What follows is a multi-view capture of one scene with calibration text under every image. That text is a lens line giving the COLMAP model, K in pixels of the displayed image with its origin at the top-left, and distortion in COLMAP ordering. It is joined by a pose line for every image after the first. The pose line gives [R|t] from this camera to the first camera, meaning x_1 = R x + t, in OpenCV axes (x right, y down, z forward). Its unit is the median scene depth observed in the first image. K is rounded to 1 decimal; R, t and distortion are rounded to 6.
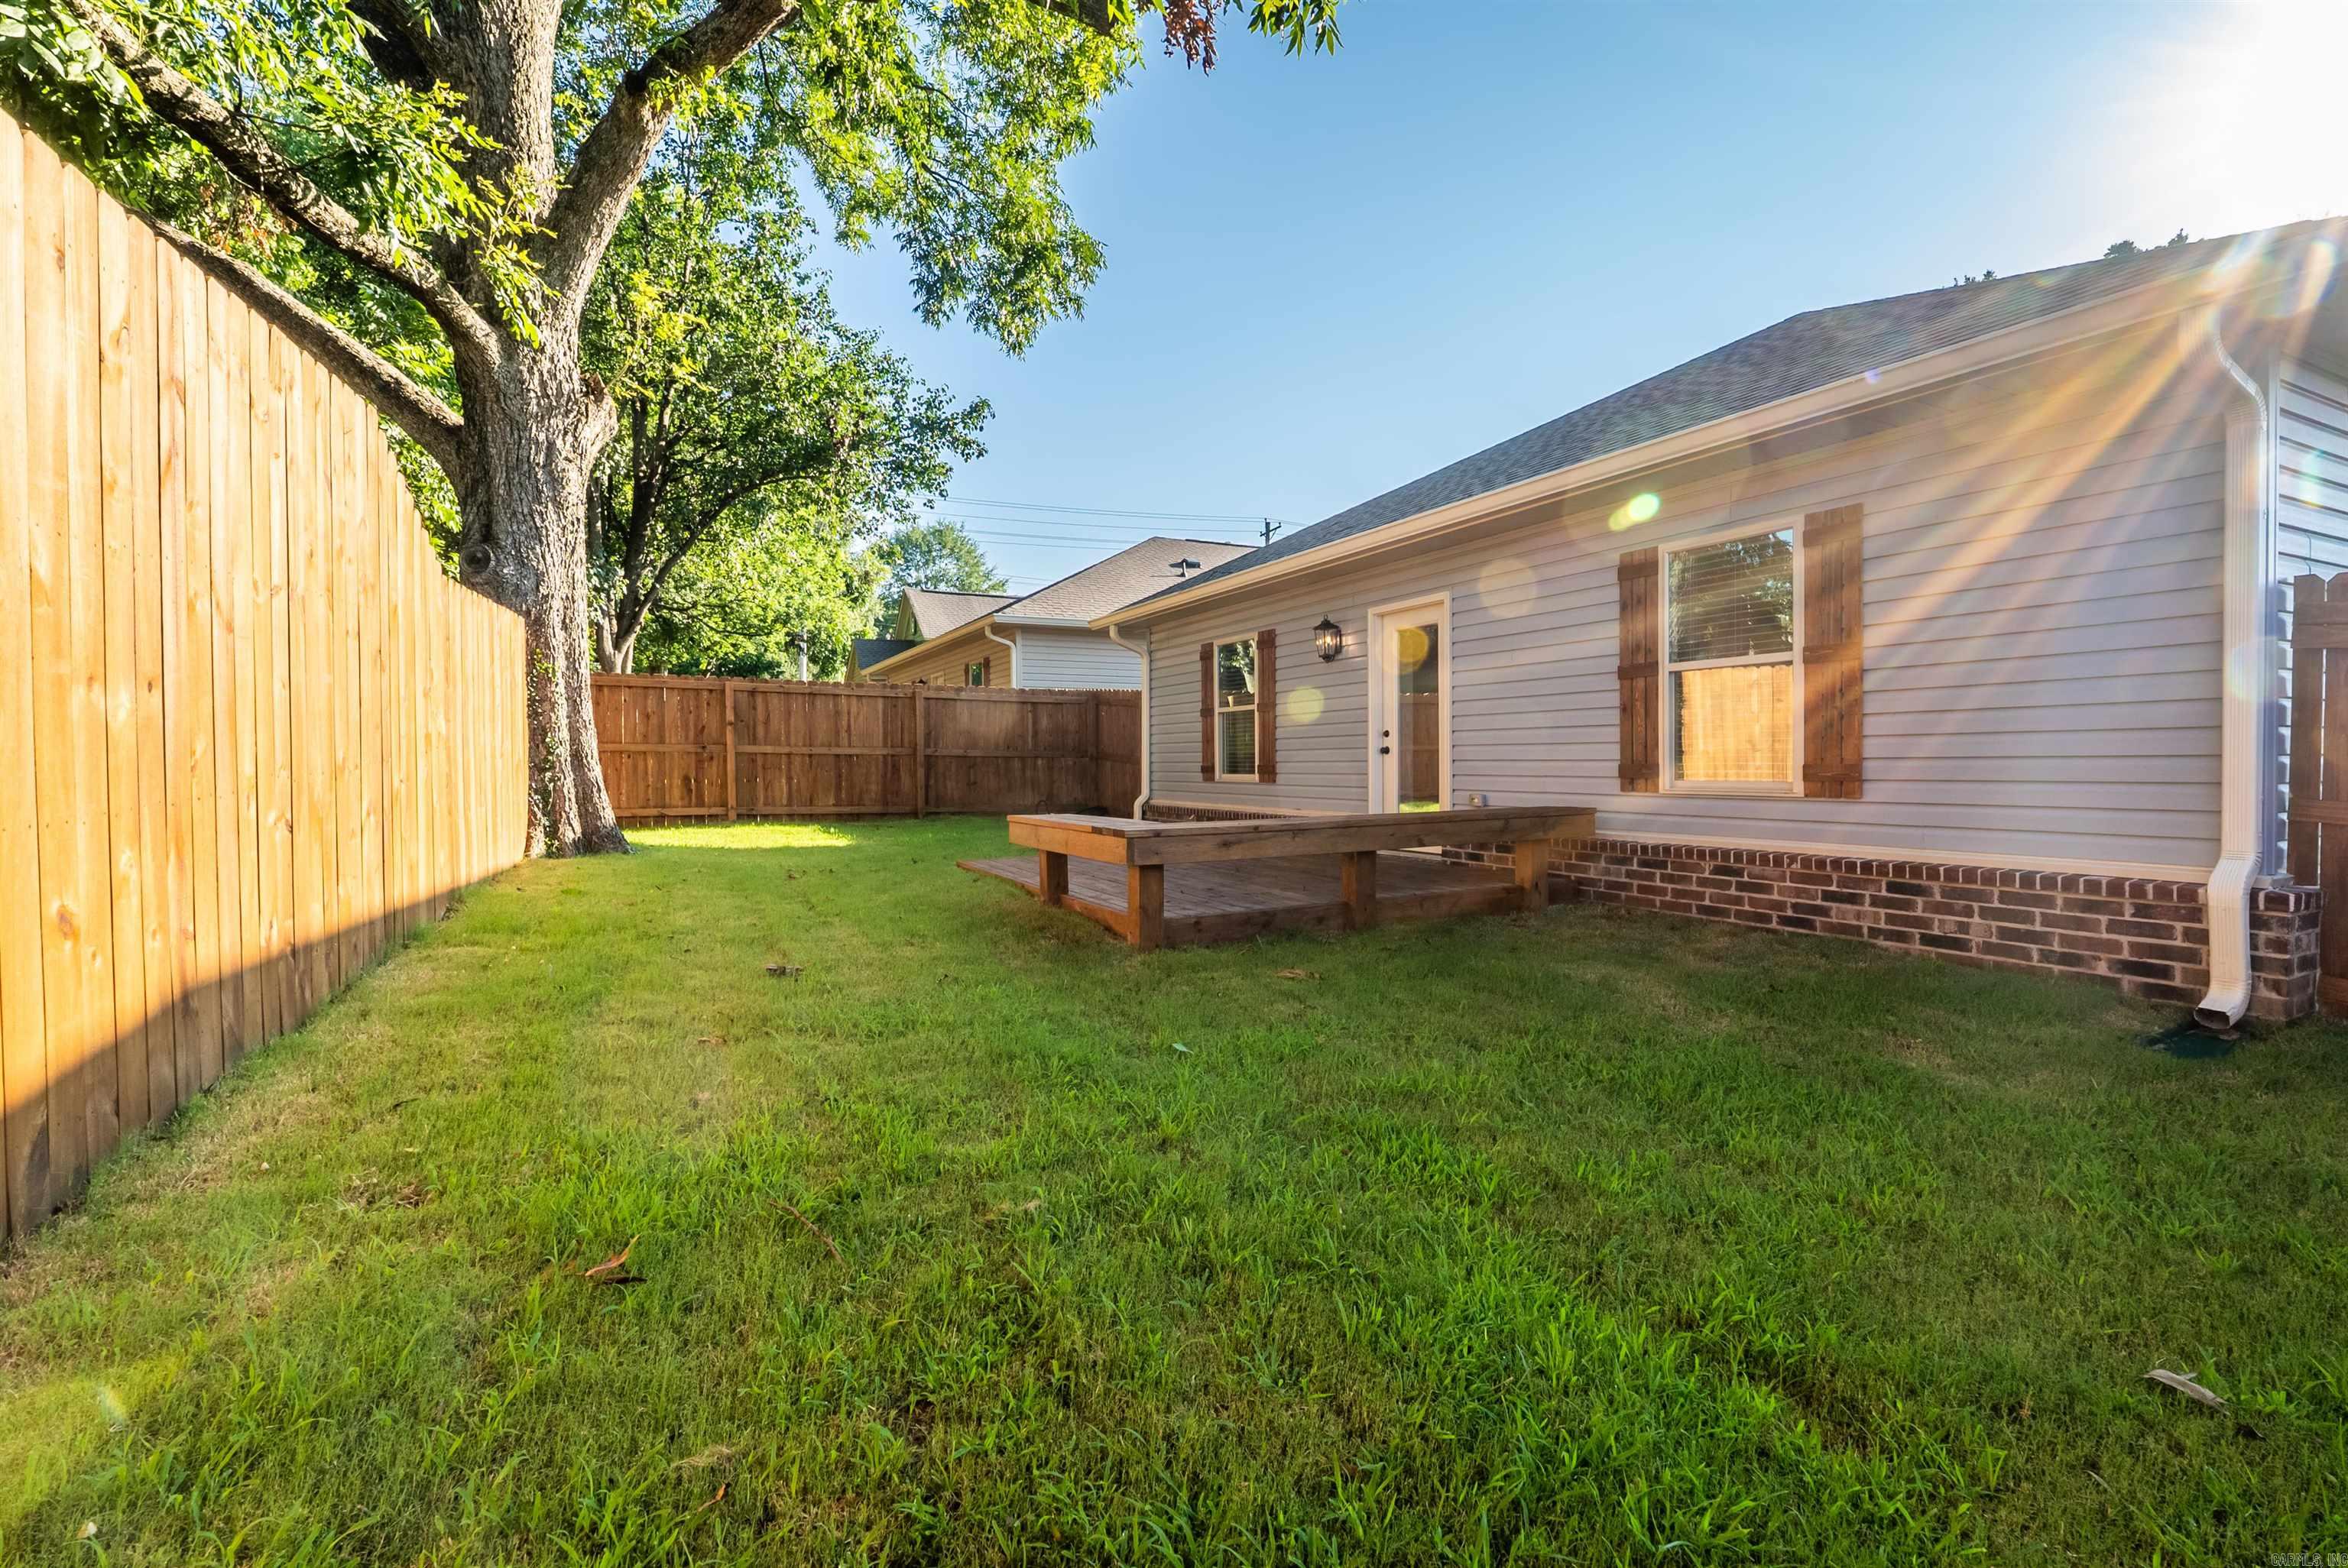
lens RADIAL K [[1039.0, 0, 1174.9], [0, 1039.0, 772.8], [0, 0, 1]] dist [-0.008036, 0.000580]
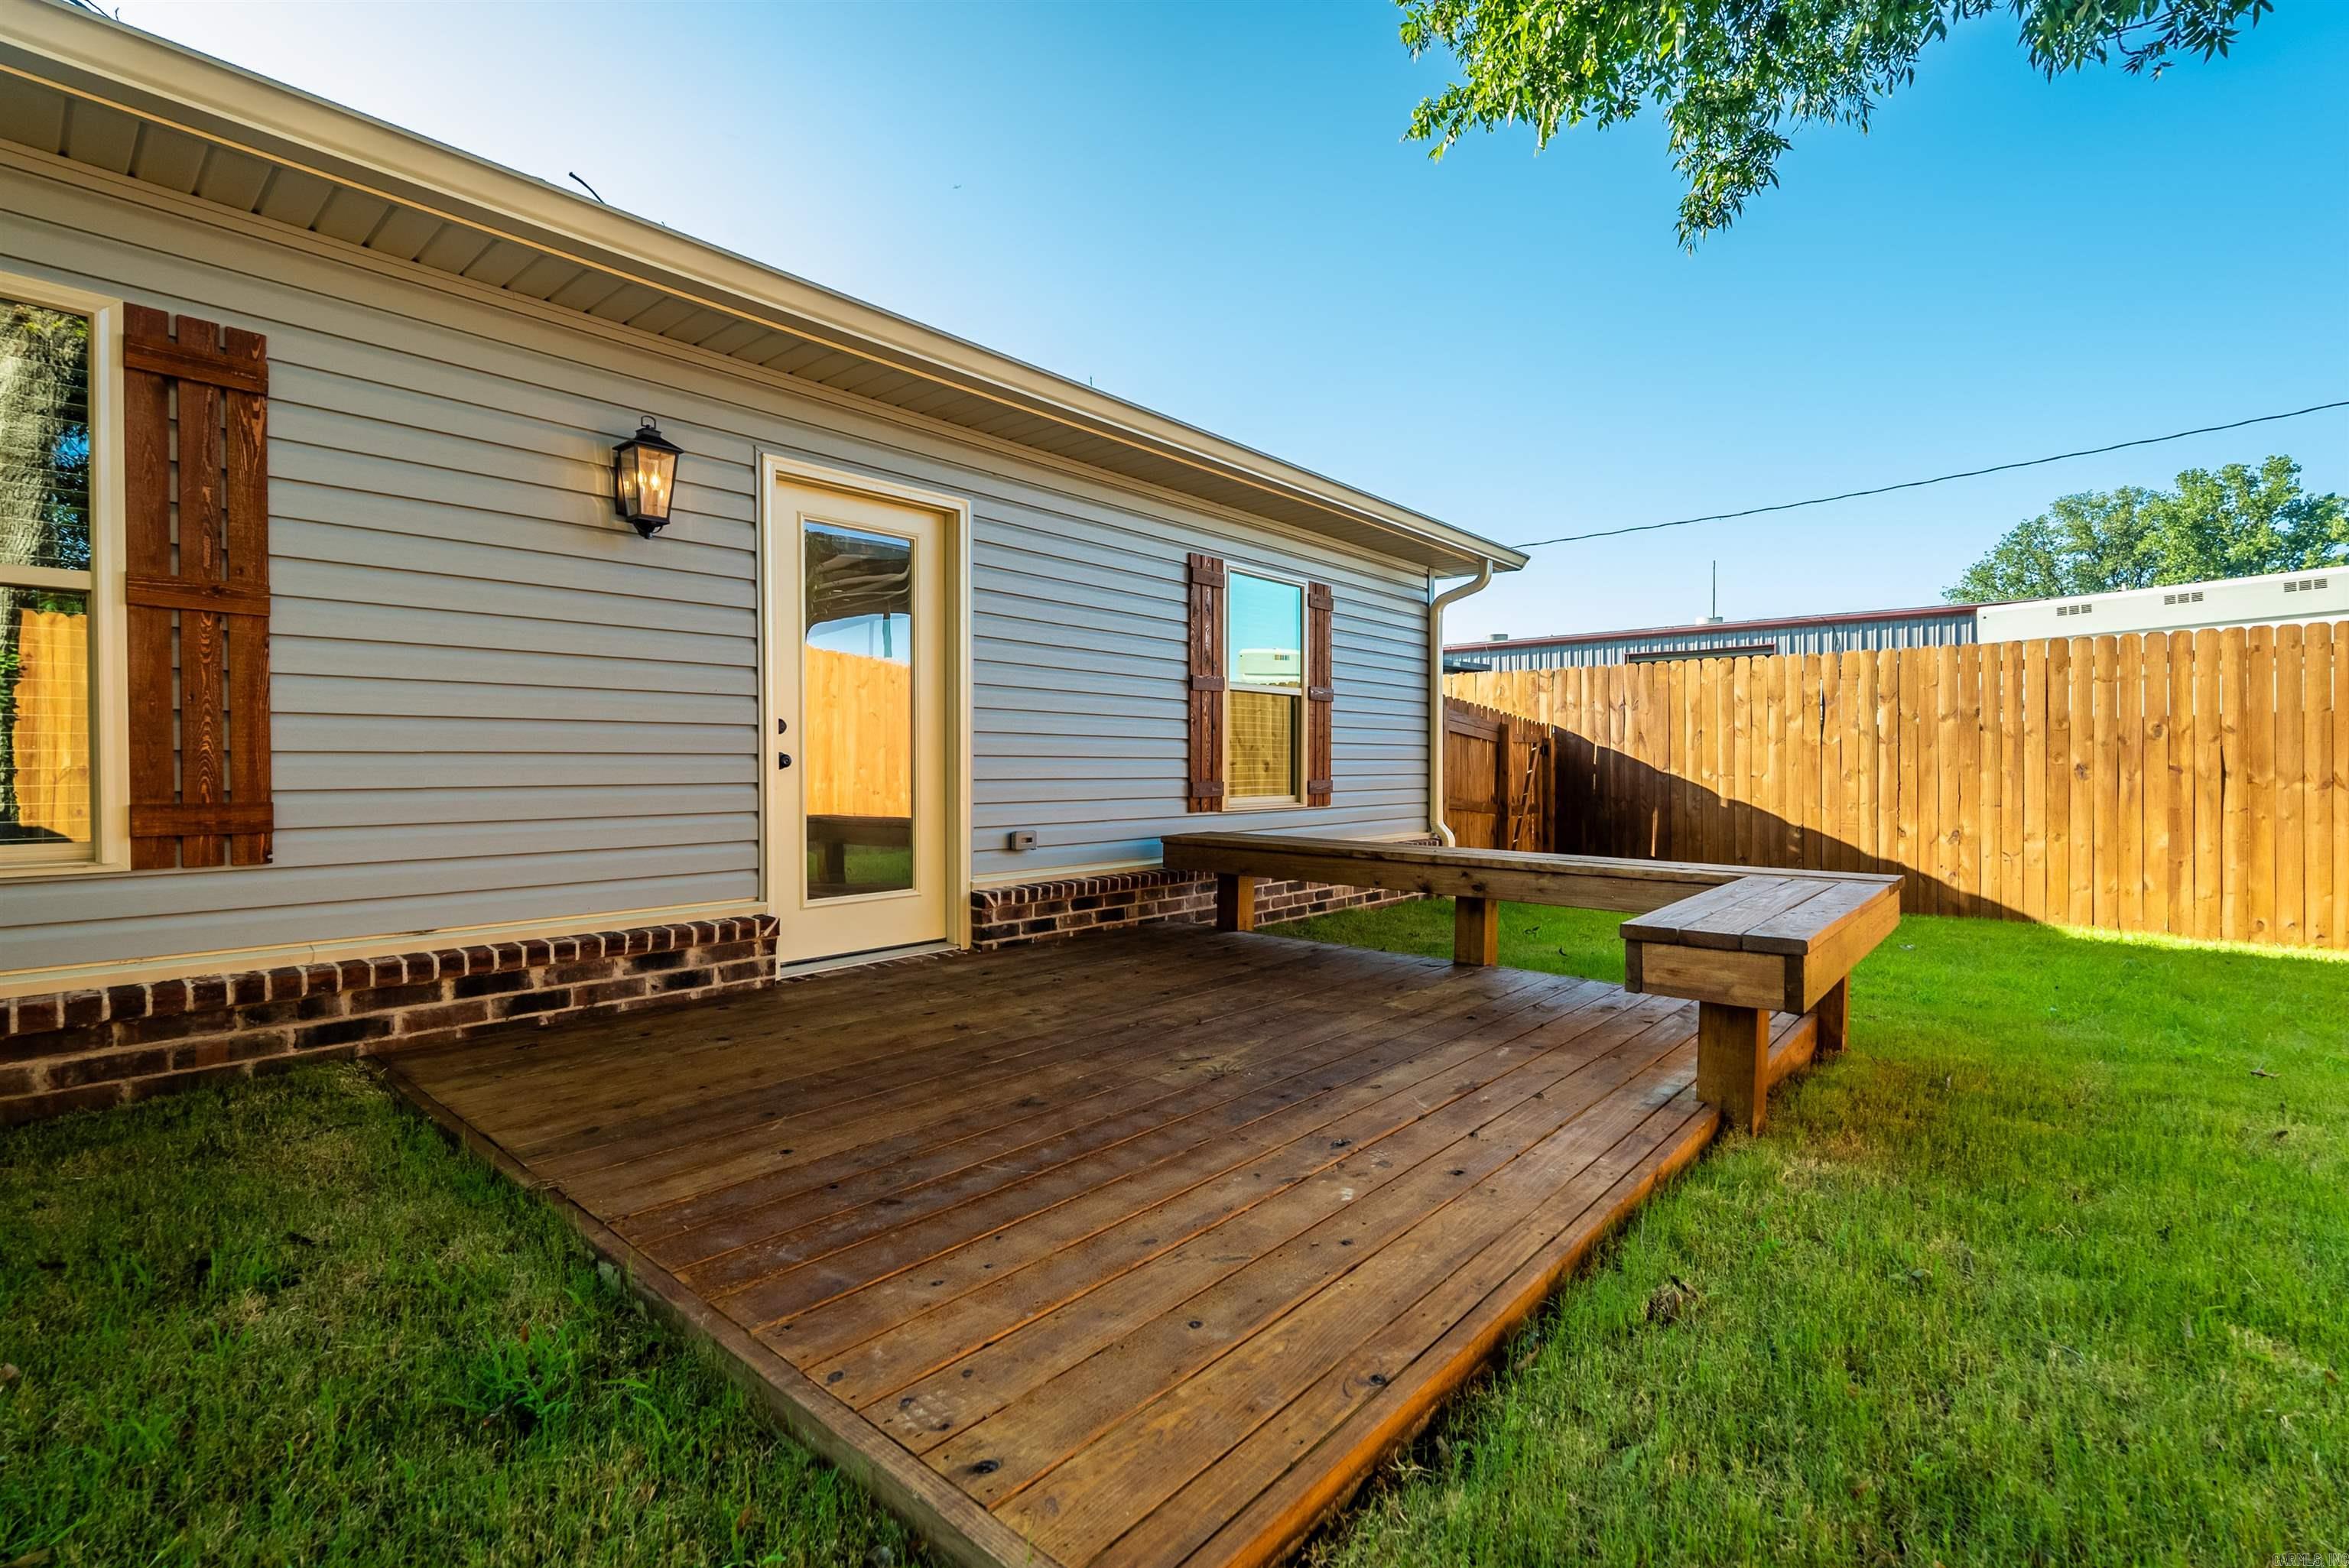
lens RADIAL K [[1039.5, 0, 1177.2], [0, 1039.5, 784.0], [0, 0, 1]] dist [-0.008036, 0.000580]
pose [[-0.373354, 0.002921, 0.927684, -0.413723], [0.022948, 0.999718, 0.006088, -0.013003], [-0.927405, 0.023562, -0.373316, 1.343513]]
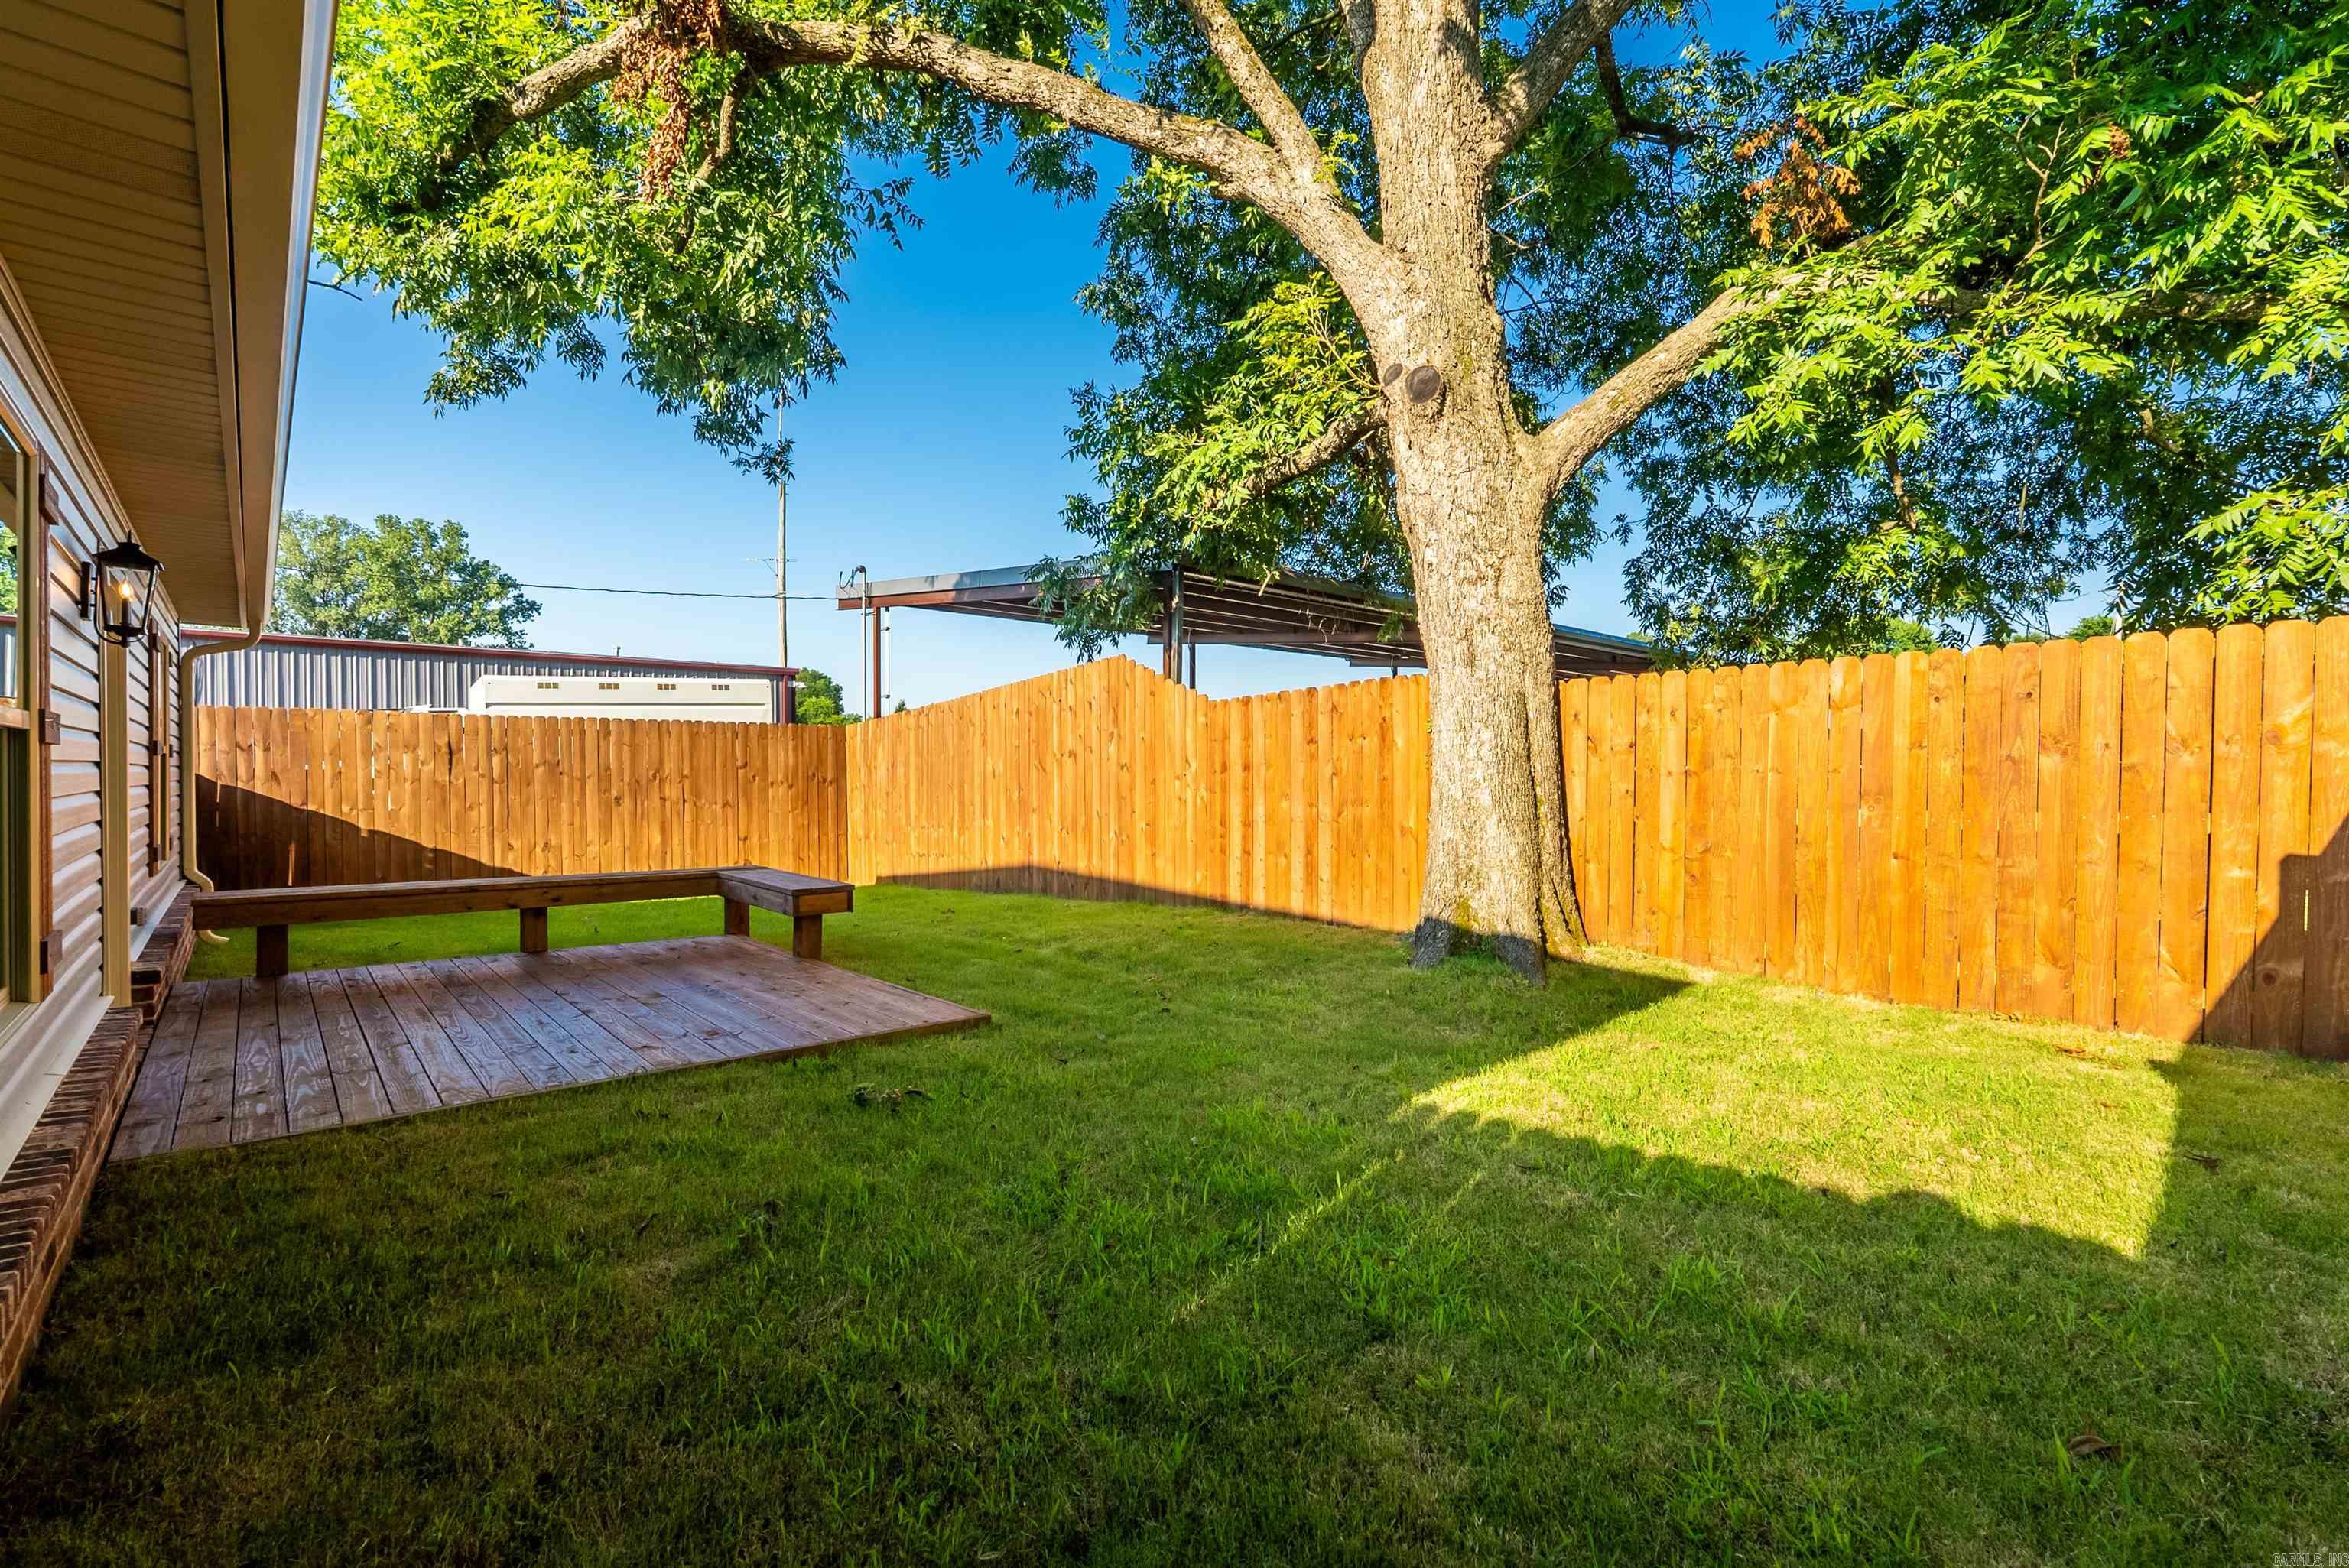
lens RADIAL K [[1039.5, 0, 1173.0], [0, 1039.5, 784.7], [0, 0, 1]] dist [-0.008036, 0.000580]
pose [[-0.967370, 0.022794, -0.252339, -0.209633], [0.014283, 0.999267, 0.035506, -0.082521], [0.252964, 0.030743, -0.966987, 2.088200]]
